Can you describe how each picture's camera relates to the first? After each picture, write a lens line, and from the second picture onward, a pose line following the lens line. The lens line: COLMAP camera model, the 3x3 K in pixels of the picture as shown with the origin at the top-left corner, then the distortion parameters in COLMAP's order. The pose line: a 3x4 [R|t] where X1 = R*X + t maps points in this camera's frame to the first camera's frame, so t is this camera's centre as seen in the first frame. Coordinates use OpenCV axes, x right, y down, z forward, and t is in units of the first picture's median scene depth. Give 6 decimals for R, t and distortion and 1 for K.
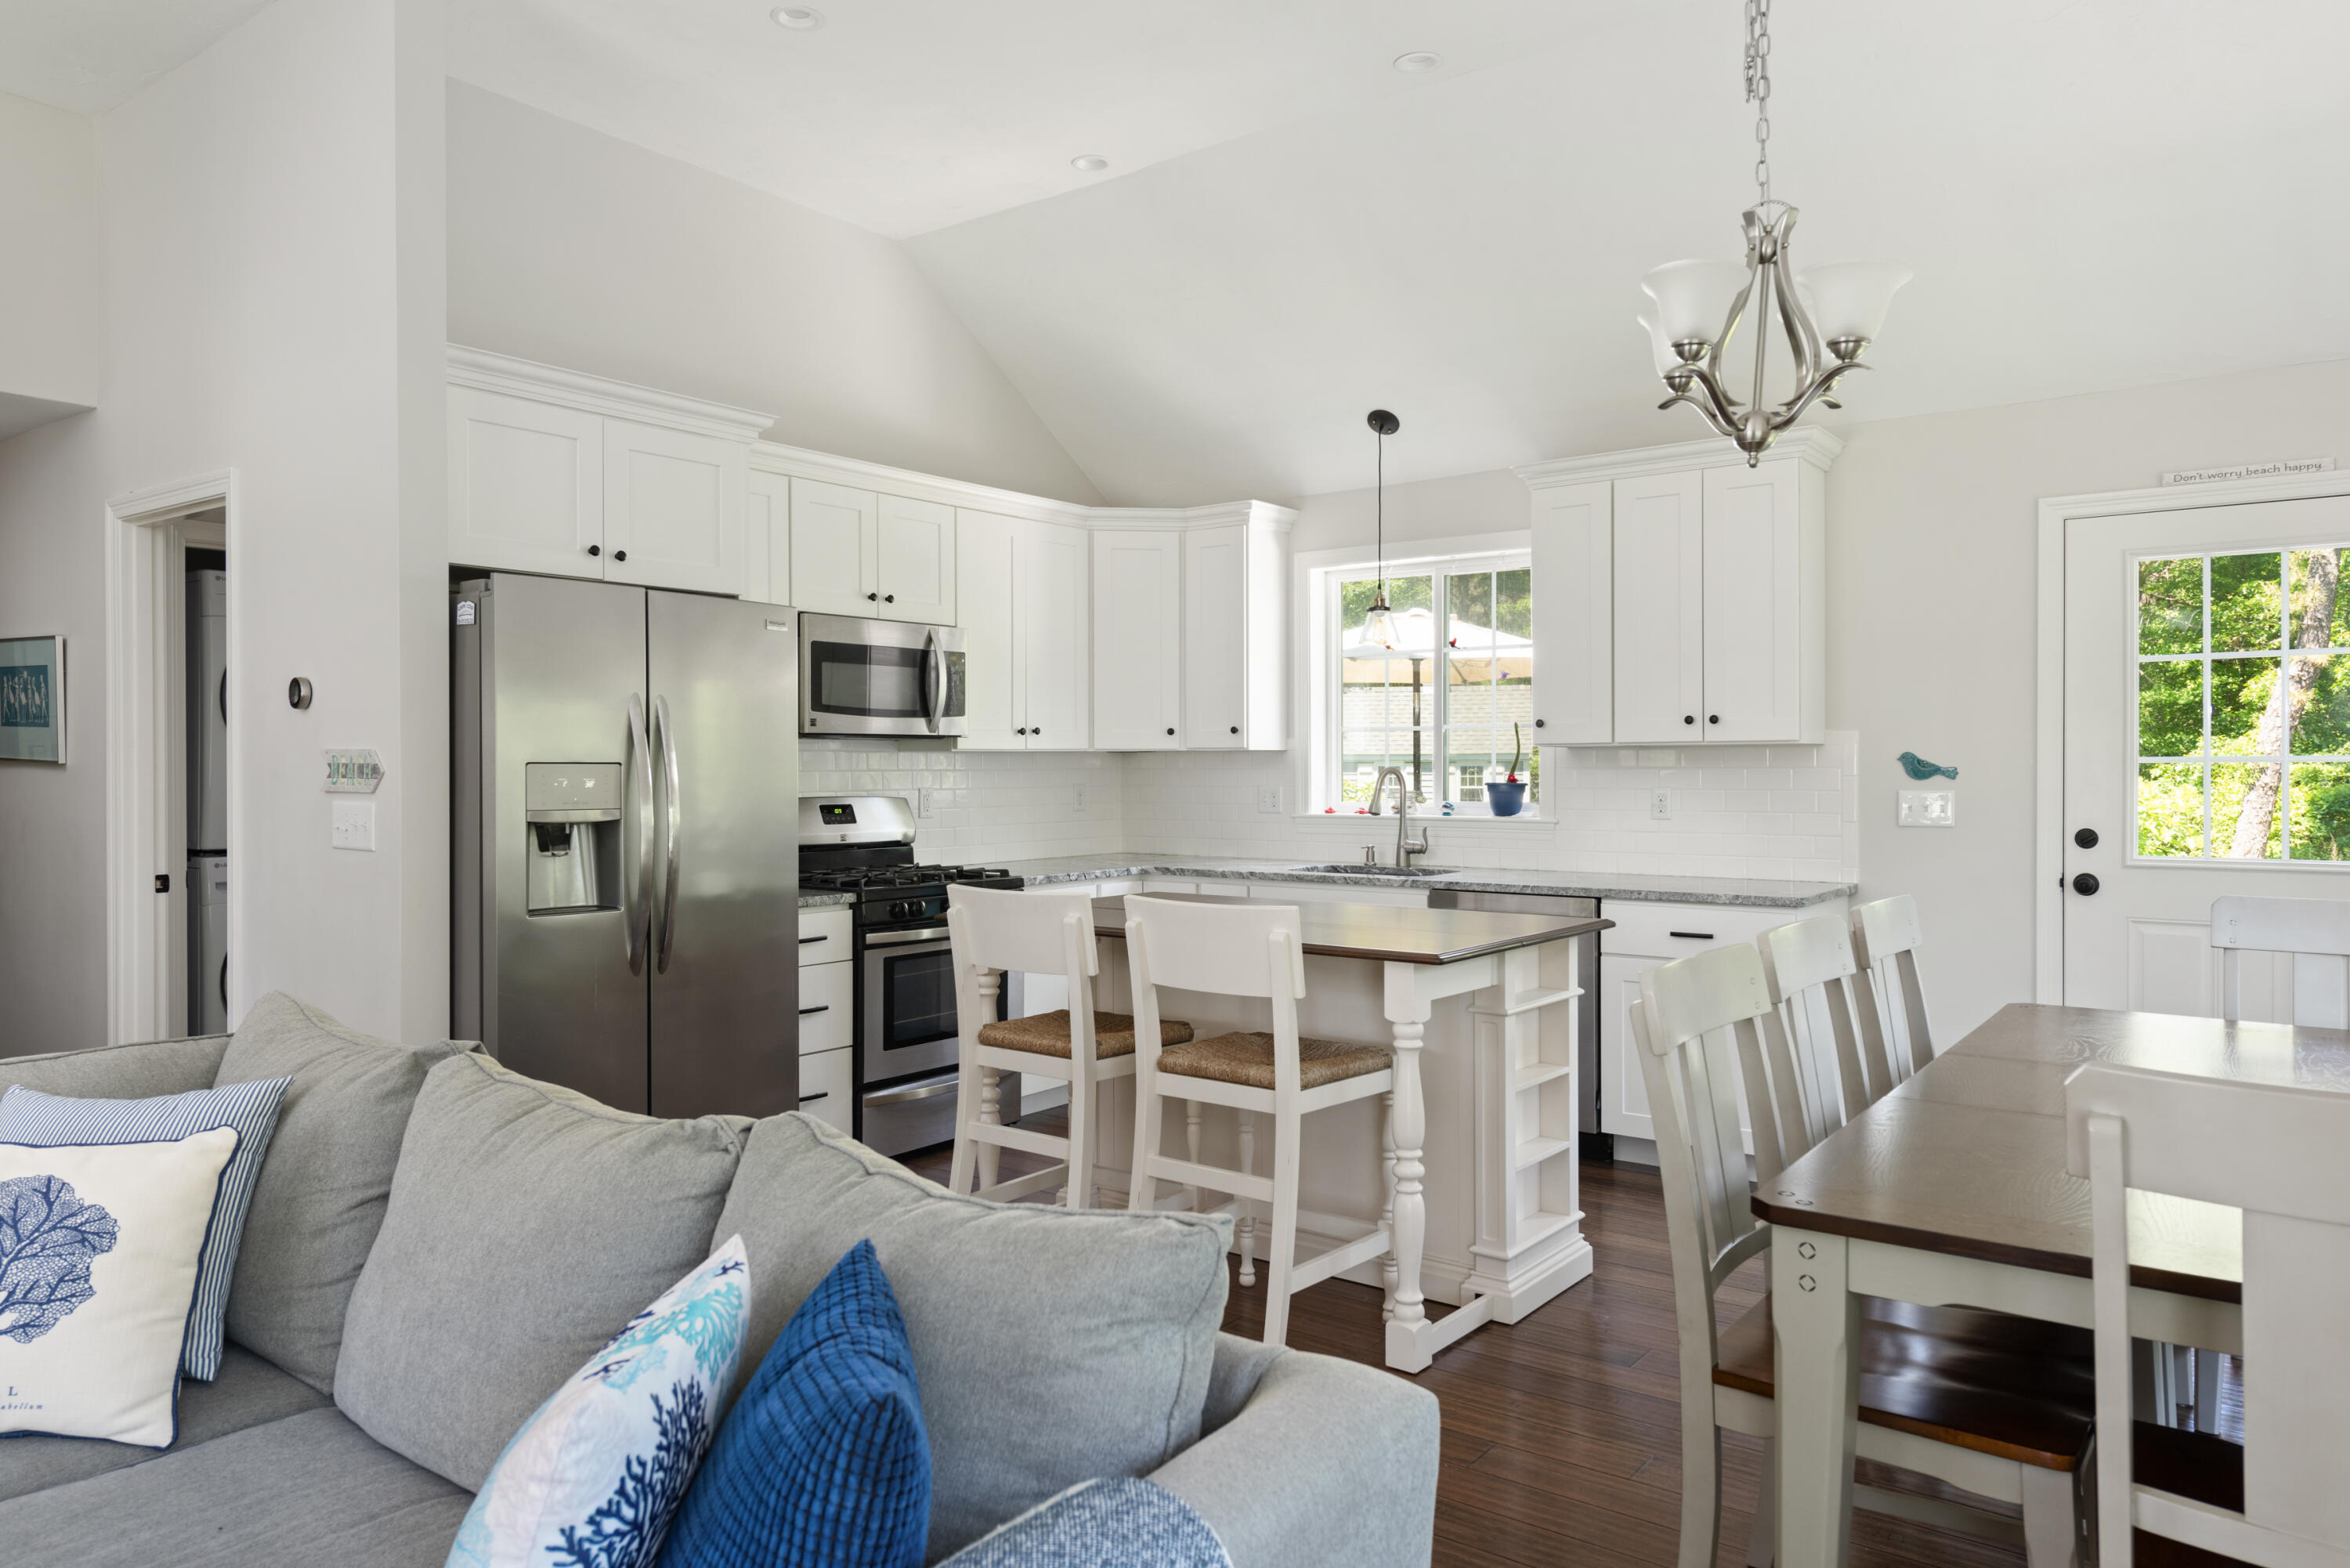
lens RADIAL K [[1538.9, 0, 1182.9], [0, 1538.9, 784.4], [0, 0, 1]] dist [0.008607, -0.000526]
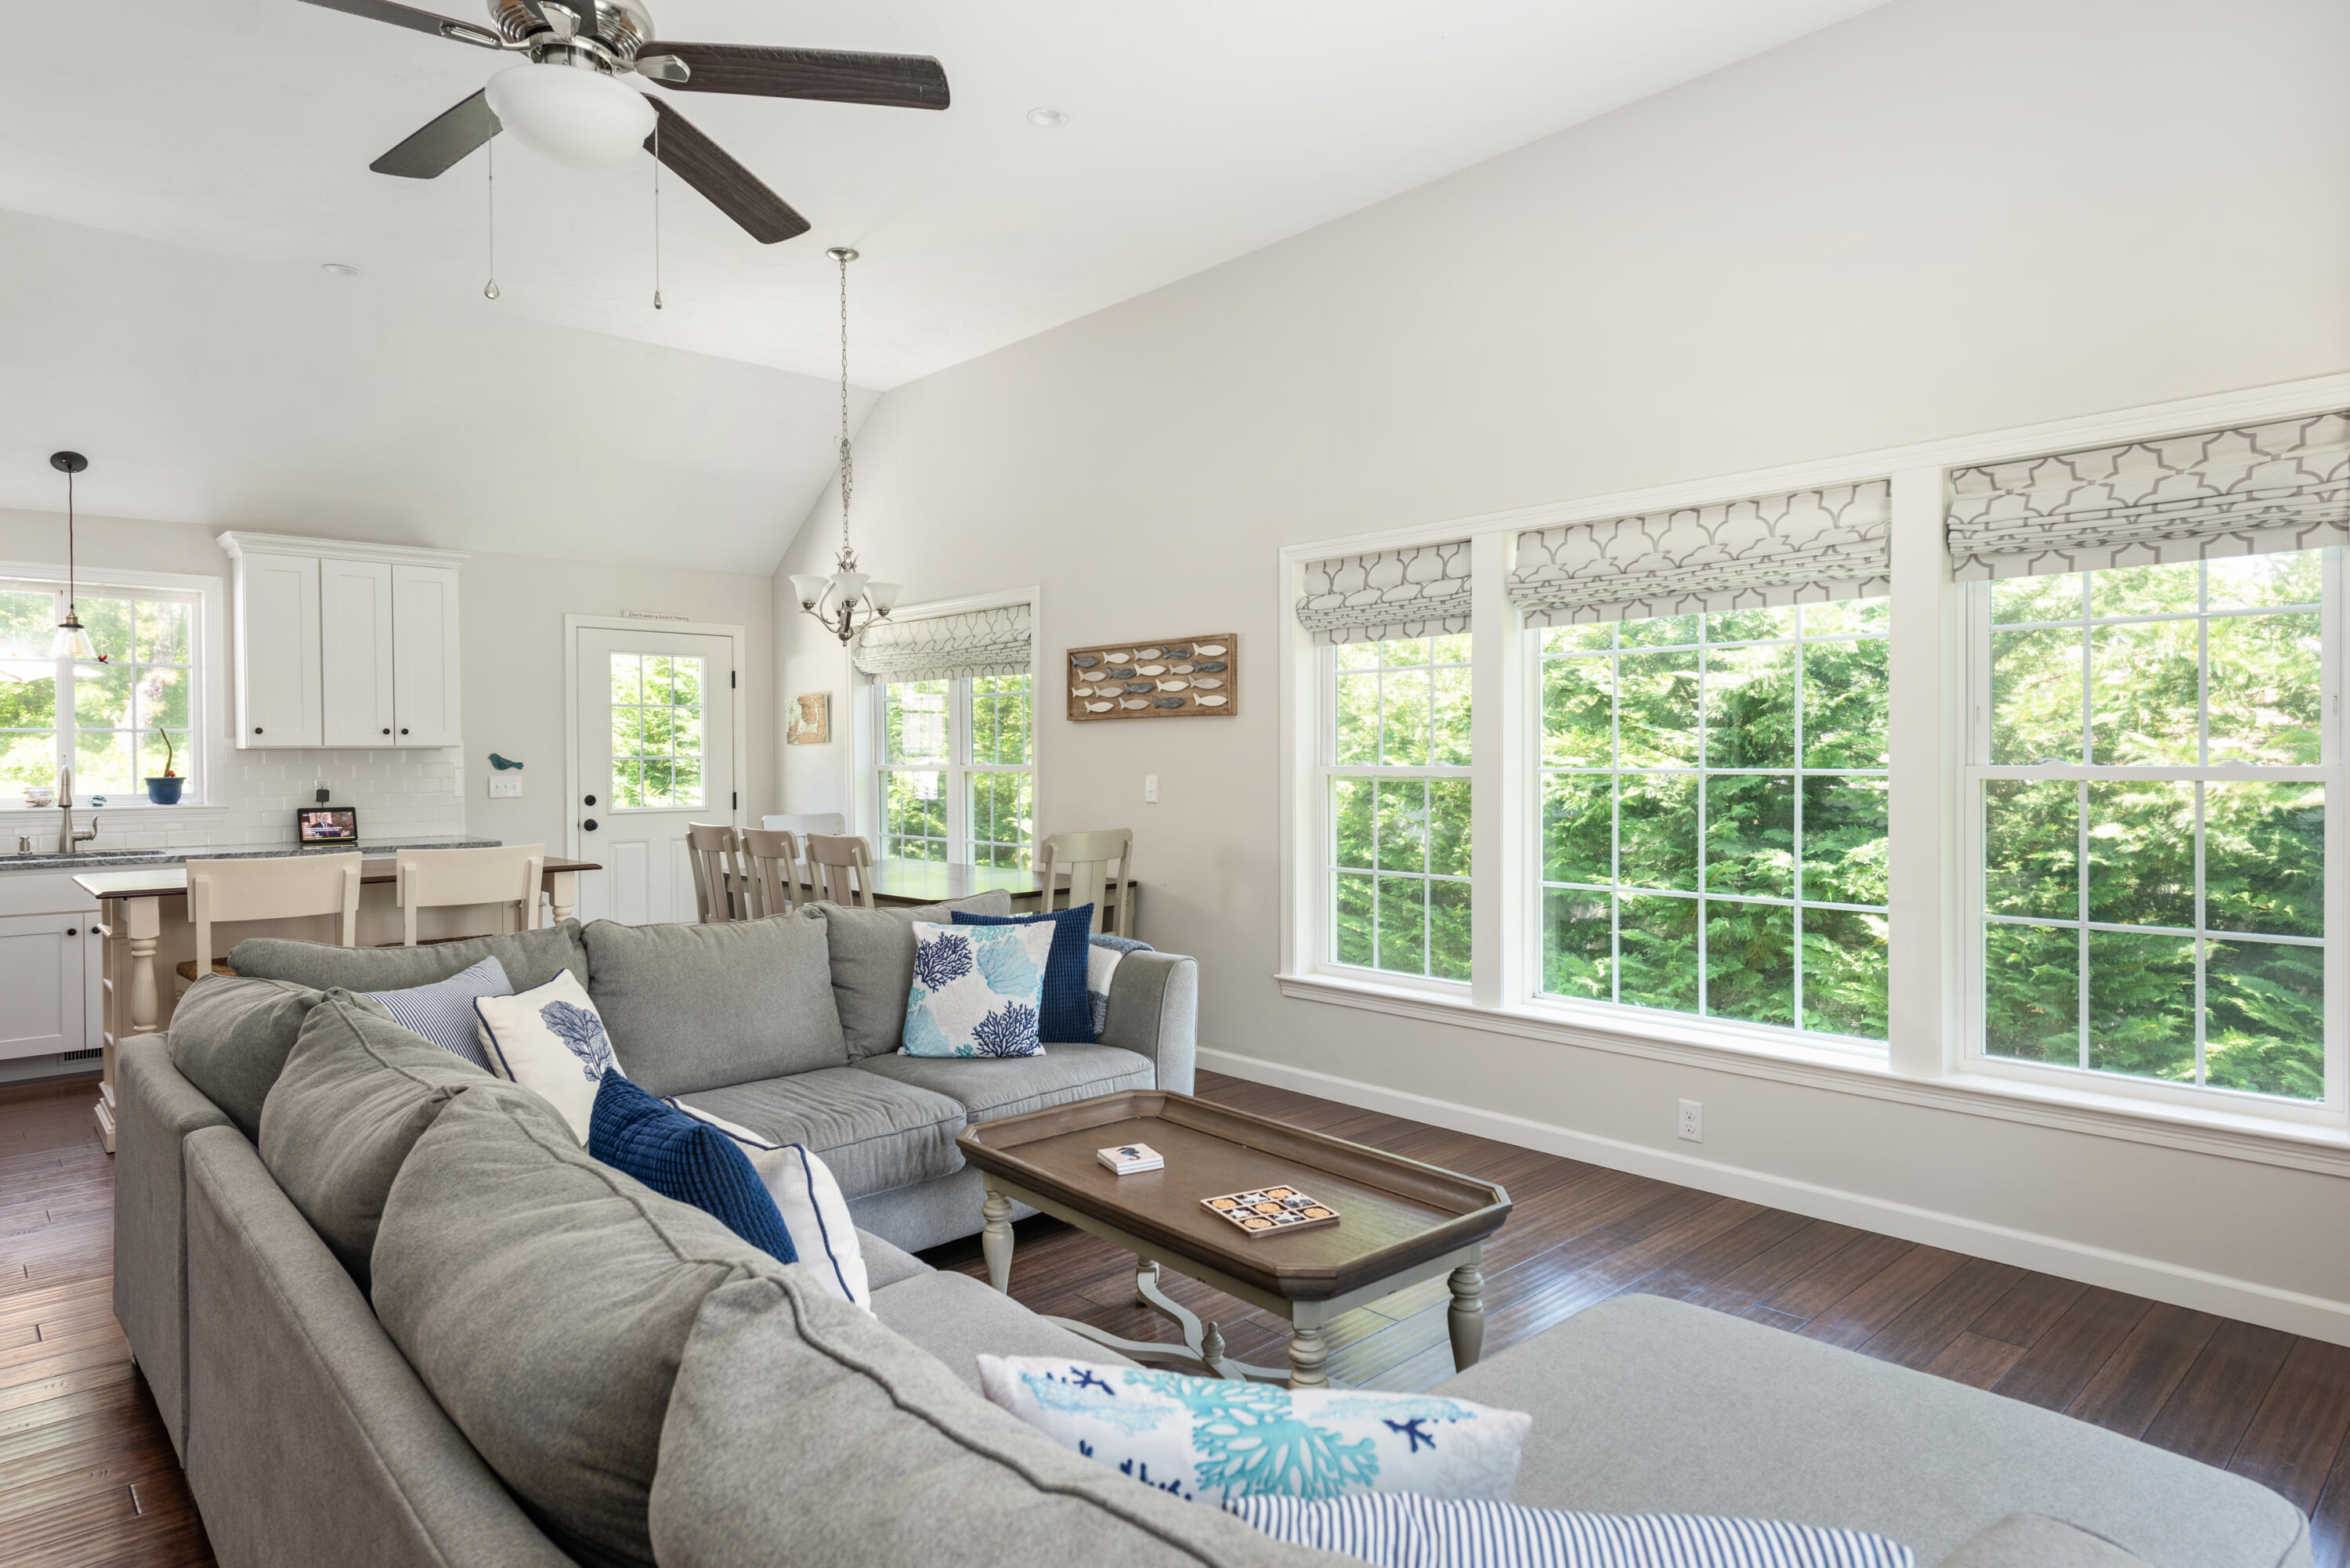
lens RADIAL K [[1314.4, 0, 1175.0], [0, 1314.4, 784.0], [0, 0, 1]] dist [0.000242, 0.000271]
pose [[0.162959, -0.019814, 0.986434, -0.703159], [0.015625, 0.999725, 0.017500, -0.001345], [-0.986509, 0.012561, 0.163224, 0.037123]]
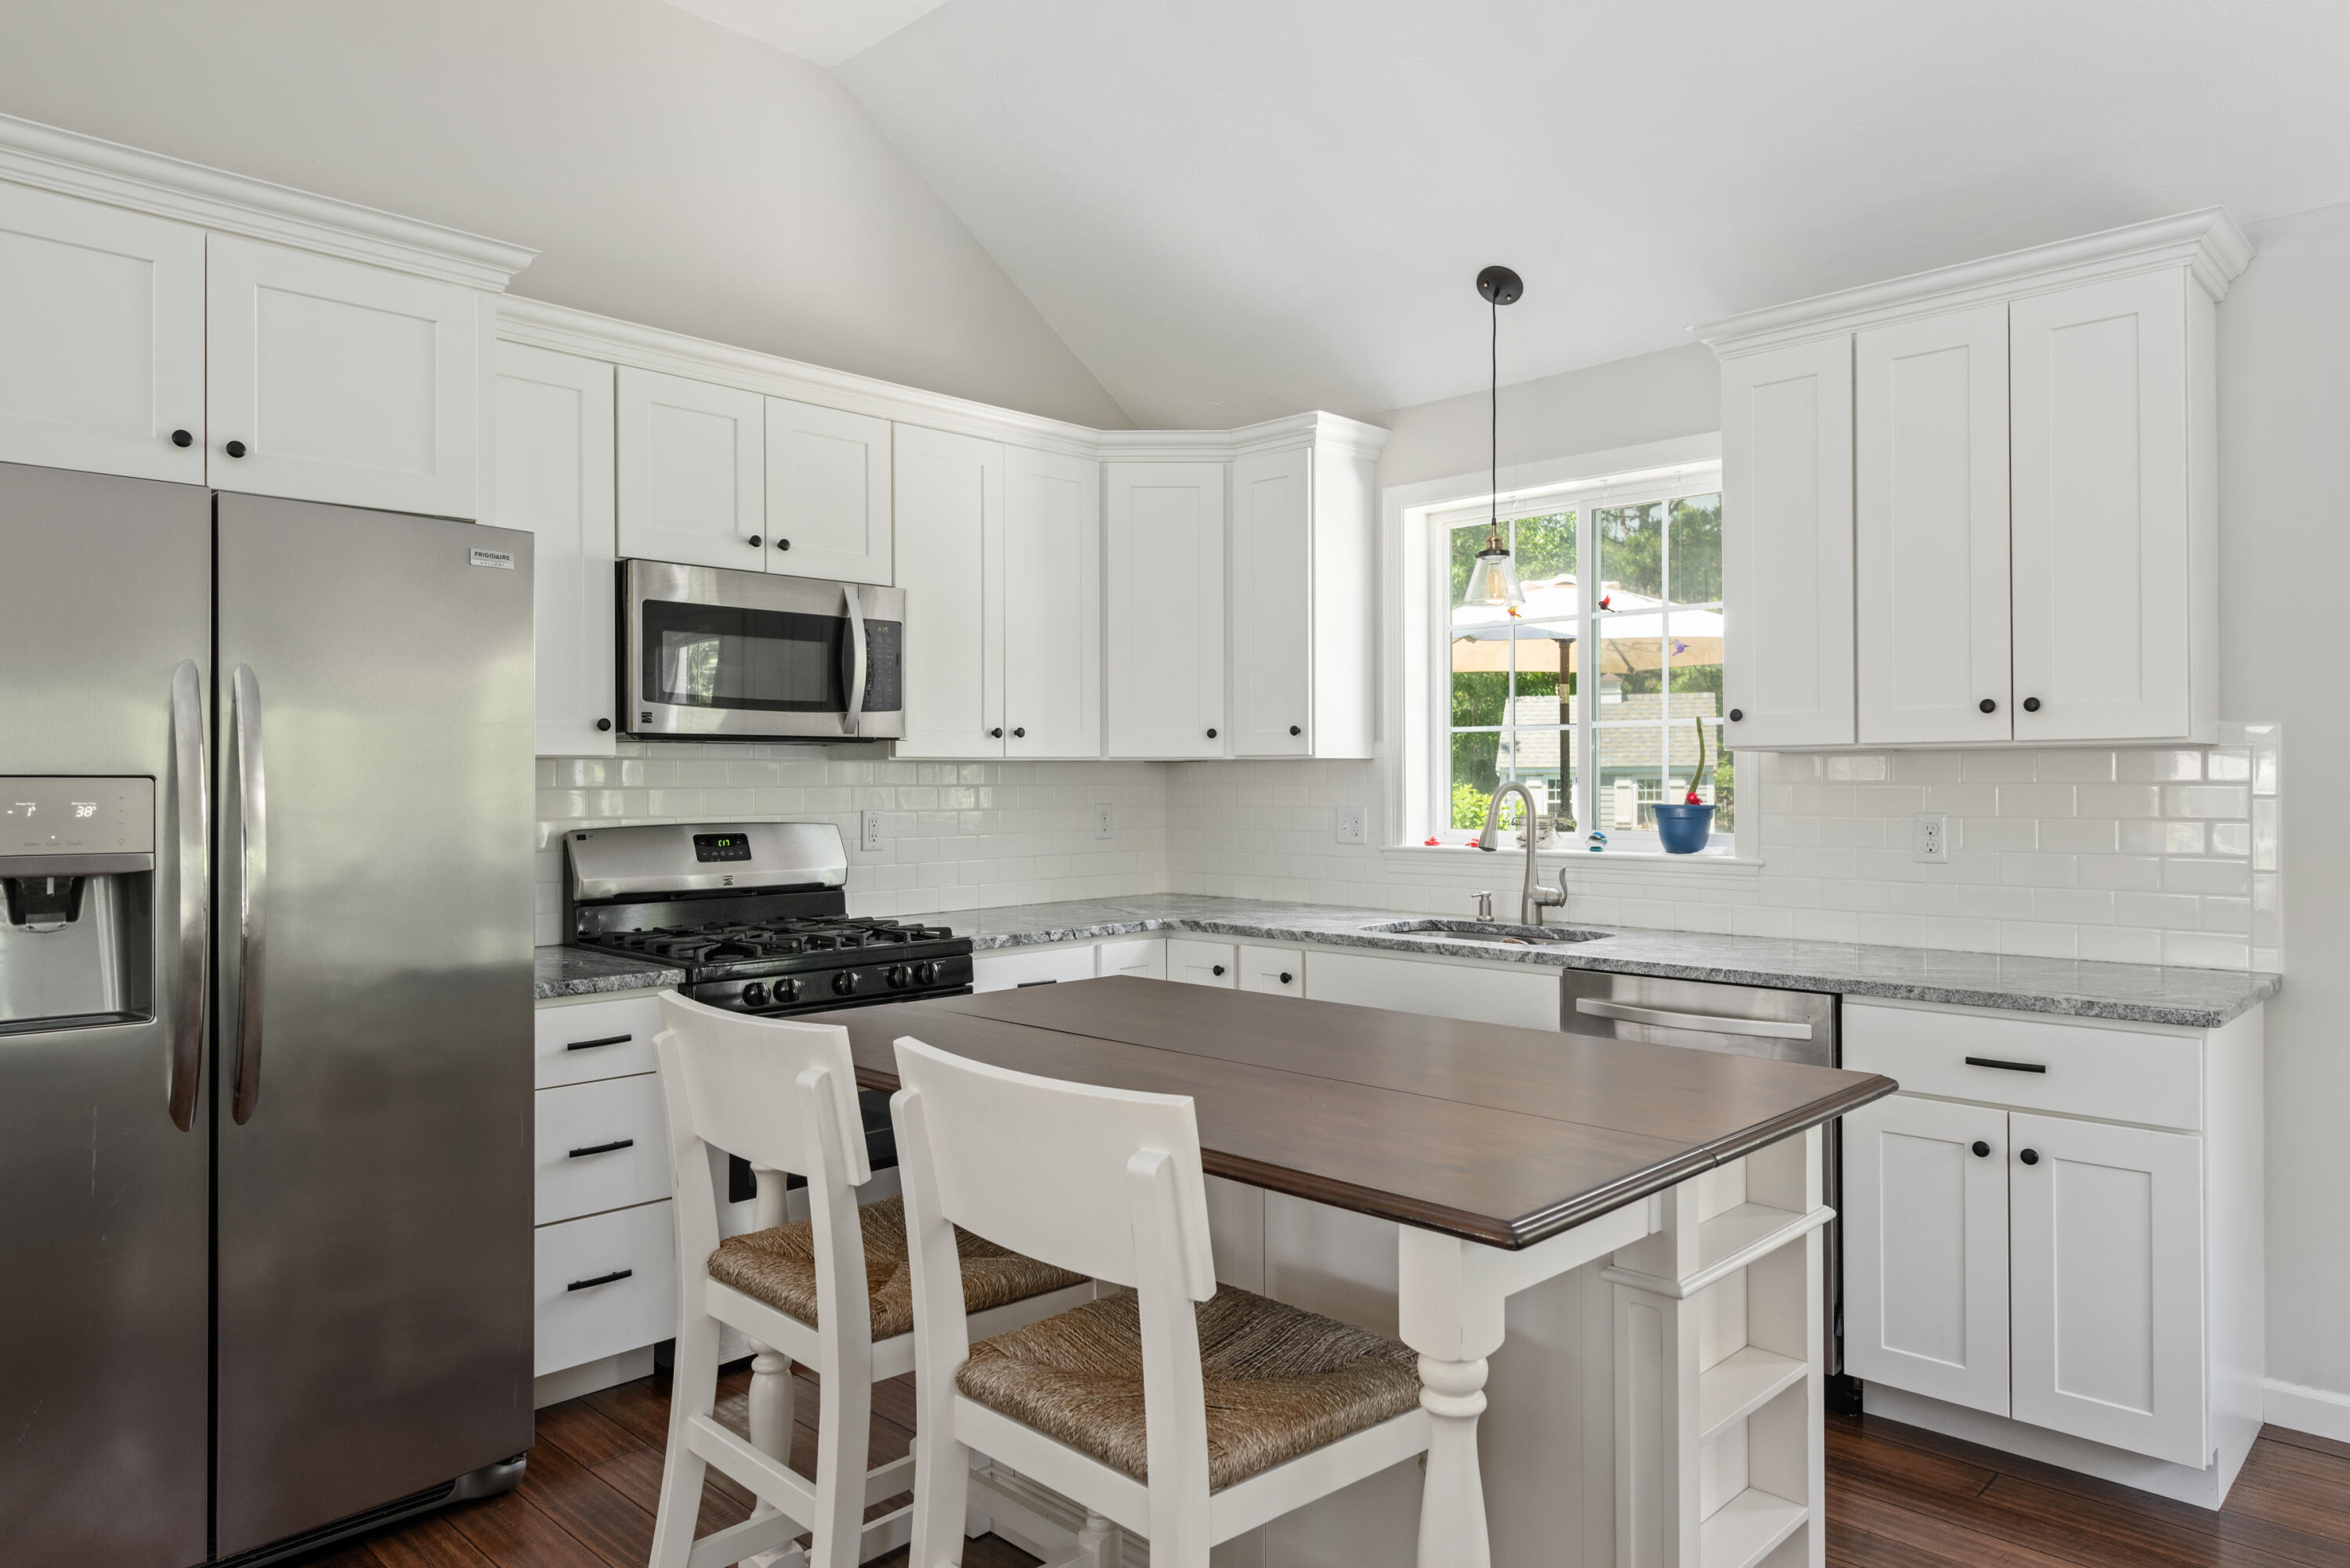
lens RADIAL K [[1481.1, 0, 1175.0], [0, 1481.1, 784.0], [0, 0, 1]] dist [0.002502, 0.000622]
pose [[0.992018, 0.000293, -0.126096, 0.069595], [-0.001383, 0.999962, -0.008553, -0.004386], [0.126088, 0.008659, 0.991981, 0.322232]]
